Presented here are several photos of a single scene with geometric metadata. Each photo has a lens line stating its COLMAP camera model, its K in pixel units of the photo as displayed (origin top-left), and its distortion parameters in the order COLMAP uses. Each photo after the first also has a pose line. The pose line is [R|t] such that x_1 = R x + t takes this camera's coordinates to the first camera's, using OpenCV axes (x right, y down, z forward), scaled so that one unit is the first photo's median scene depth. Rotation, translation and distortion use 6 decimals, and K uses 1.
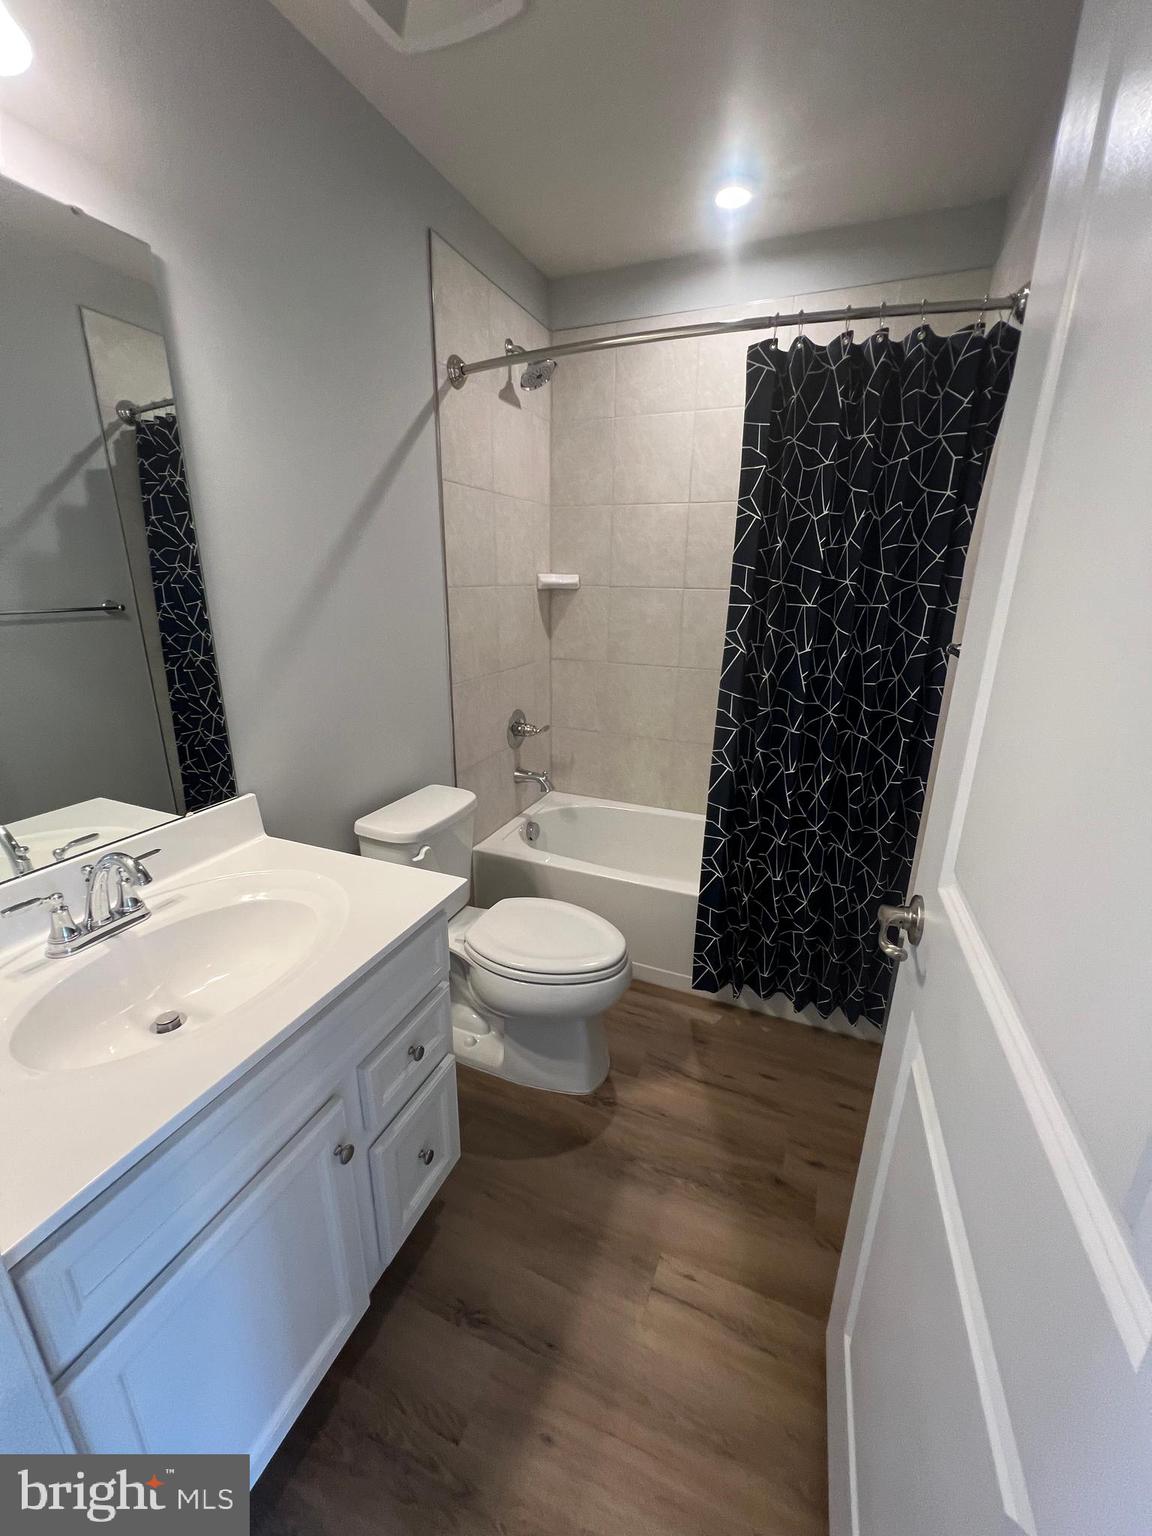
lens RADIAL K [[611.6, 0, 576.6], [0, 611.6, 766.3], [0, 0, 1]] dist [-0.002470, 0.000989]
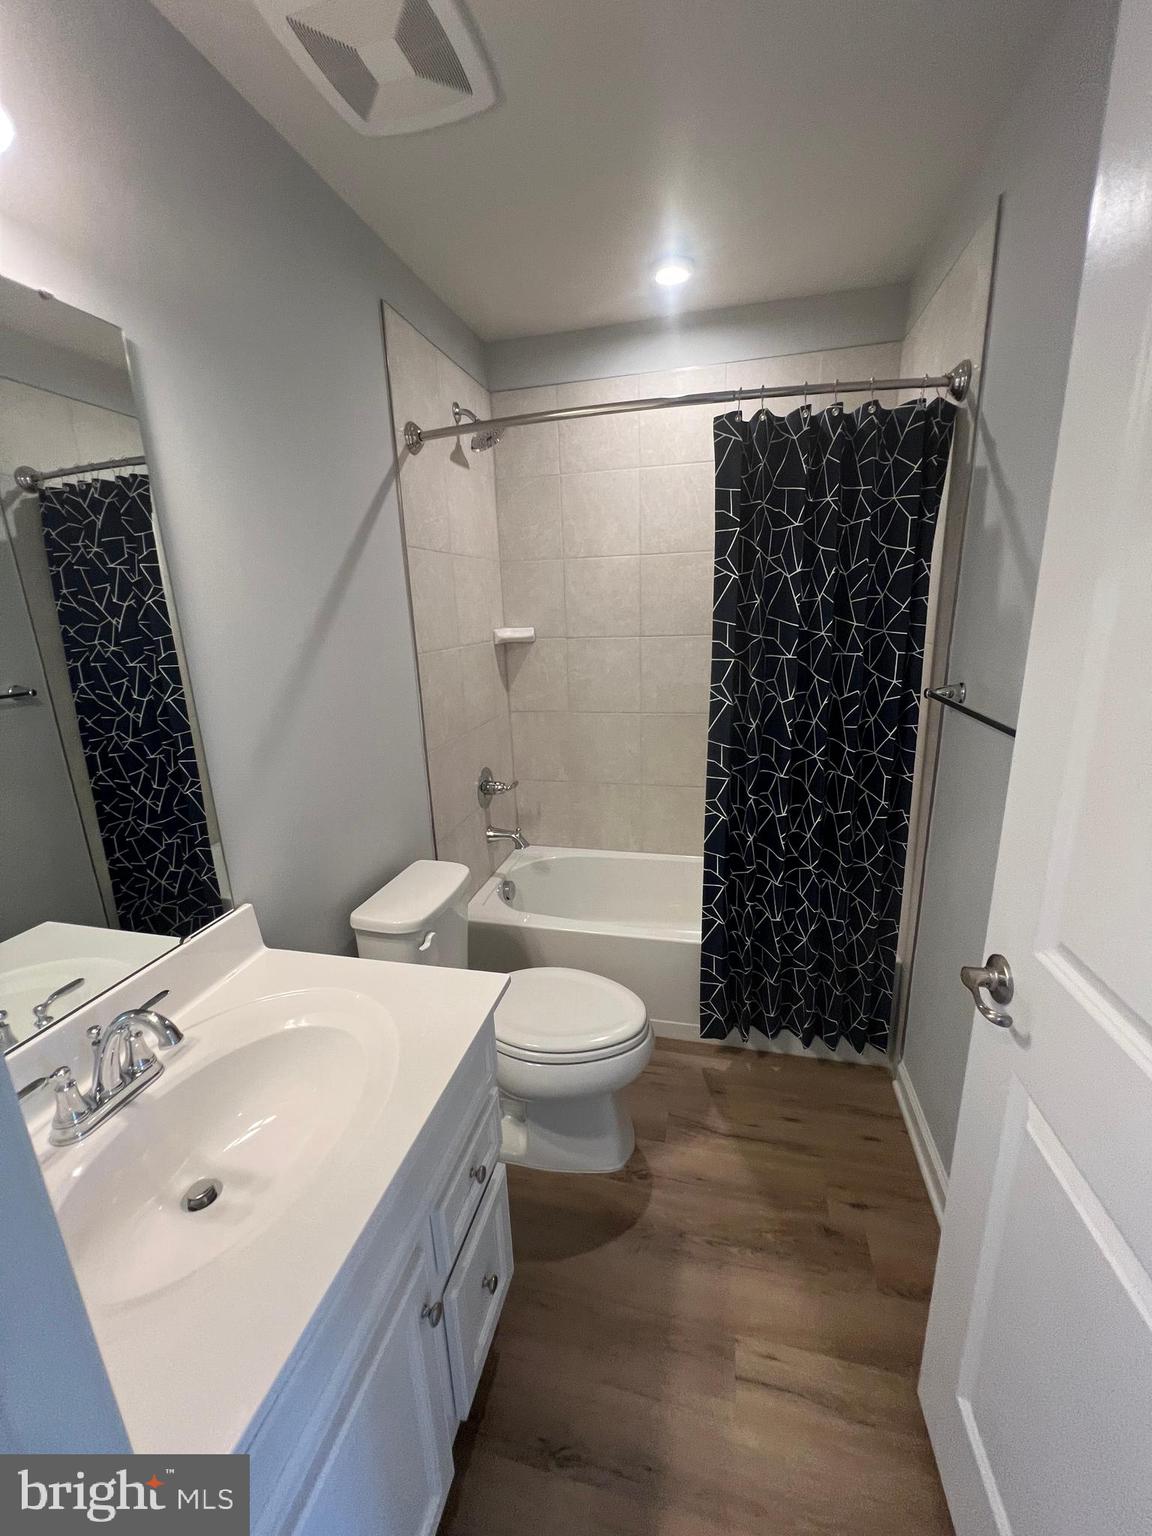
lens RADIAL K [[611.6, 0, 576.6], [0, 611.6, 766.3], [0, 0, 1]] dist [-0.002470, 0.000989]
pose [[0.987038, -0.083842, 0.136844, -0.123033], [0.090182, 0.995089, -0.040797, -0.060489], [-0.132751, 0.052609, 0.989752, 0.022222]]
